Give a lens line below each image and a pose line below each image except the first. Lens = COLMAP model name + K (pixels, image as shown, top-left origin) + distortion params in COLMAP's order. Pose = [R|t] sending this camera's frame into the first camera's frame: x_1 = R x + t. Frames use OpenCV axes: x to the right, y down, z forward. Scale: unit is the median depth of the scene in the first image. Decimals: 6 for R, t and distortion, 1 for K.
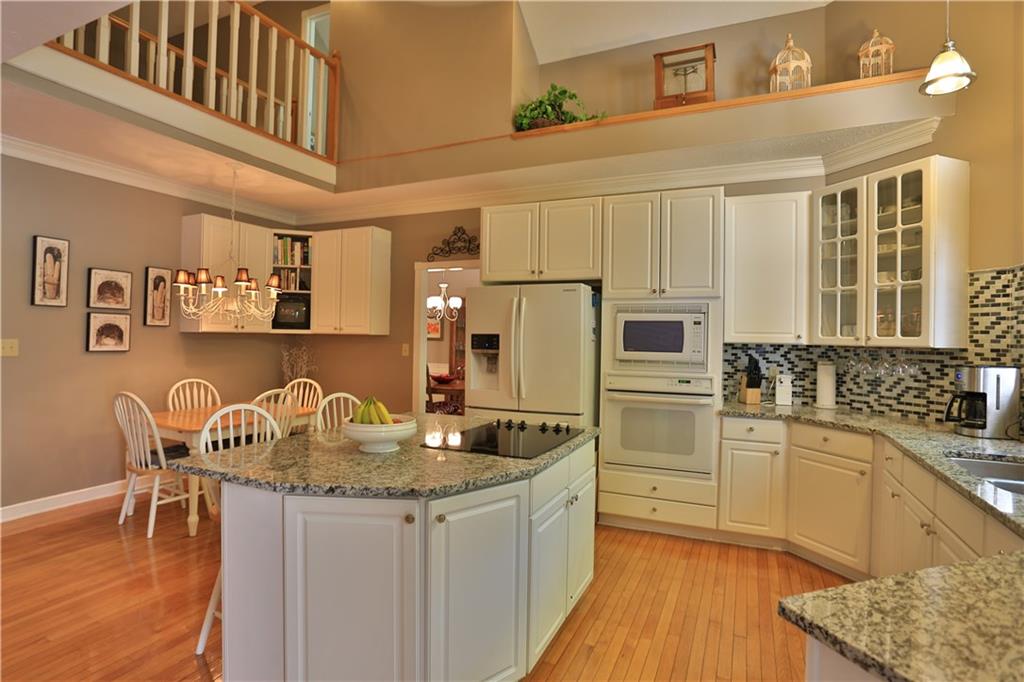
lens RADIAL K [[519.3, 0, 512.0], [0, 519.3, 341.0], [0, 0, 1]] dist [-0.046756, 0.000607]
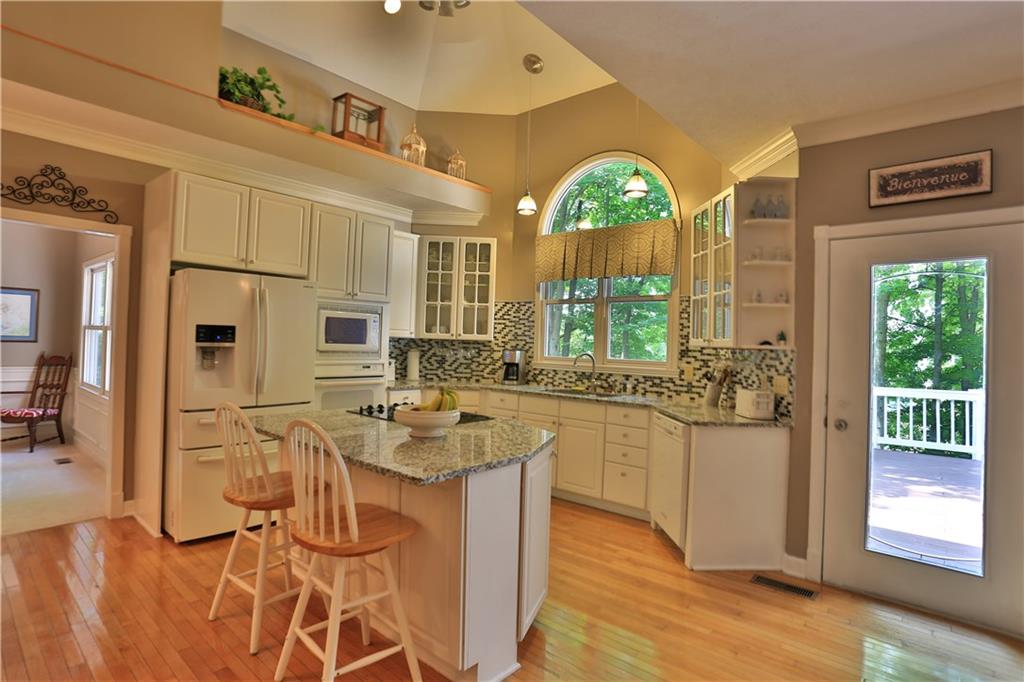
lens RADIAL K [[519.3, 0, 512.0], [0, 519.3, 341.0], [0, 0, 1]] dist [-0.046756, 0.000607]
pose [[0.291278, -0.004822, 0.956626, -0.804010], [-0.021099, 0.999712, 0.011464, -0.007709], [-0.956406, -0.023523, 0.291092, 0.296446]]
